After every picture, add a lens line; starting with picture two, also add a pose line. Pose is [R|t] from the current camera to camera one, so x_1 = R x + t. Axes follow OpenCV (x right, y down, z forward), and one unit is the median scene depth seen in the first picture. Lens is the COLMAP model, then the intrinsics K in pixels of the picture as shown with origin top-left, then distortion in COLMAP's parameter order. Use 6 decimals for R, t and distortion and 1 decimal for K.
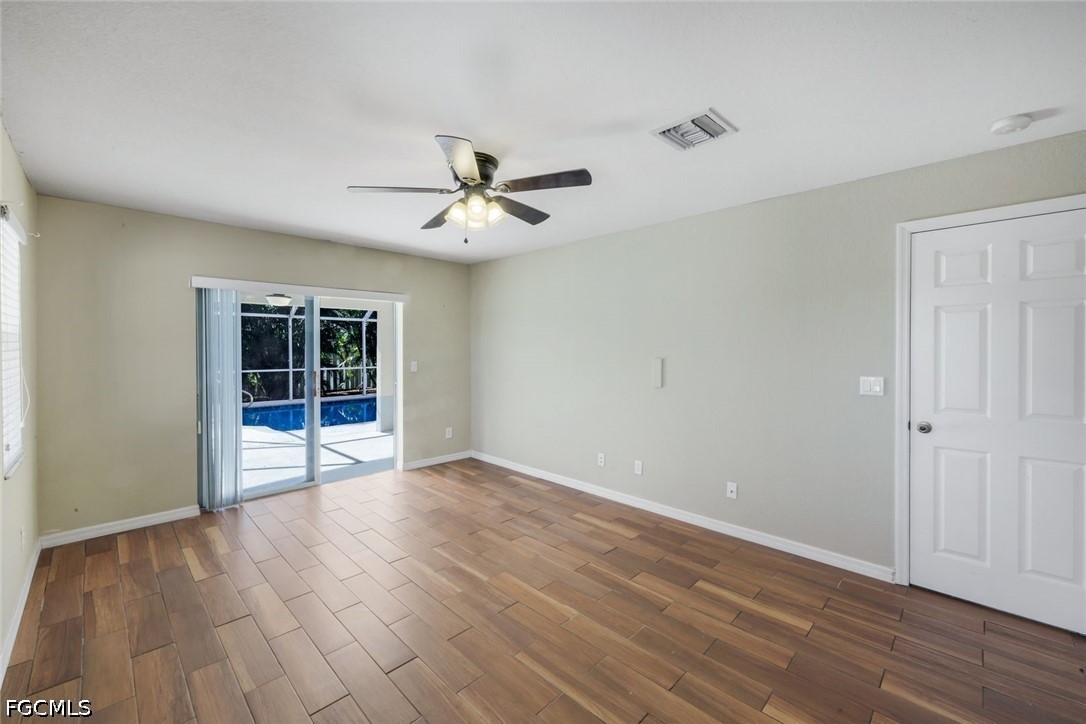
lens RADIAL K [[442.9, 0, 544.0], [0, 442.9, 342.9], [0, 0, 1]] dist [0.000358, 0.000102]
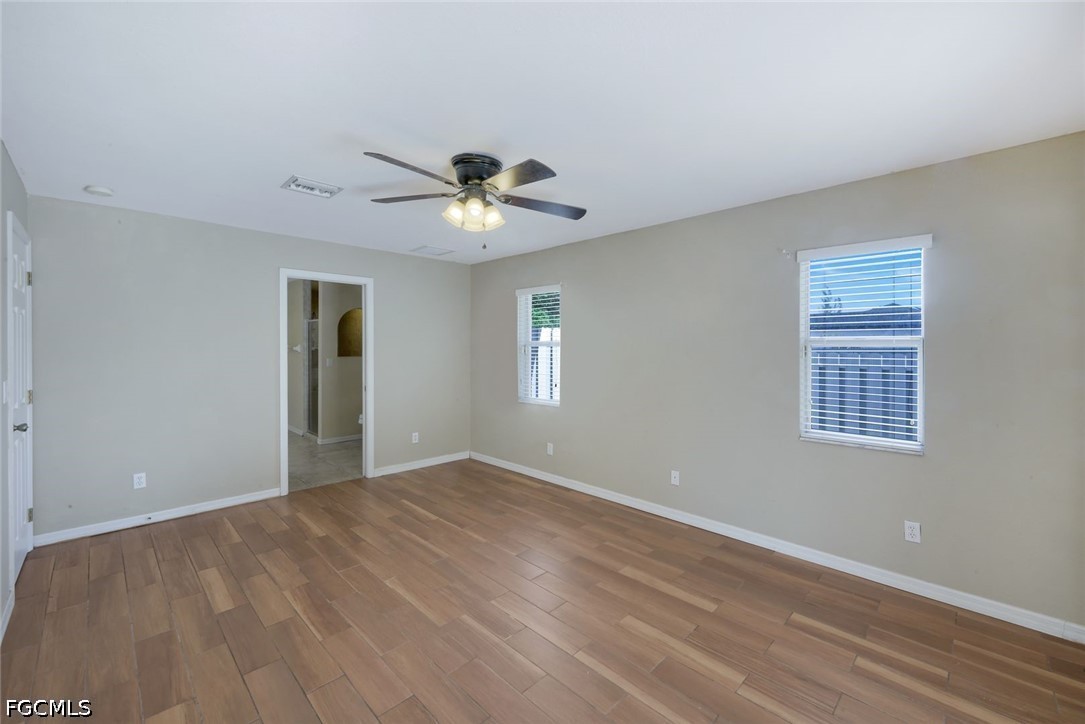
lens RADIAL K [[465.3, 0, 539.1], [0, 465.3, 355.3], [0, 0, 1]] dist [-0.000212, 0.000042]
pose [[-0.999834, -0.002417, 0.018036, -0.317371], [-0.002195, 0.999922, 0.012317, 0.020699], [-0.018064, 0.012275, -0.999761, 2.058288]]
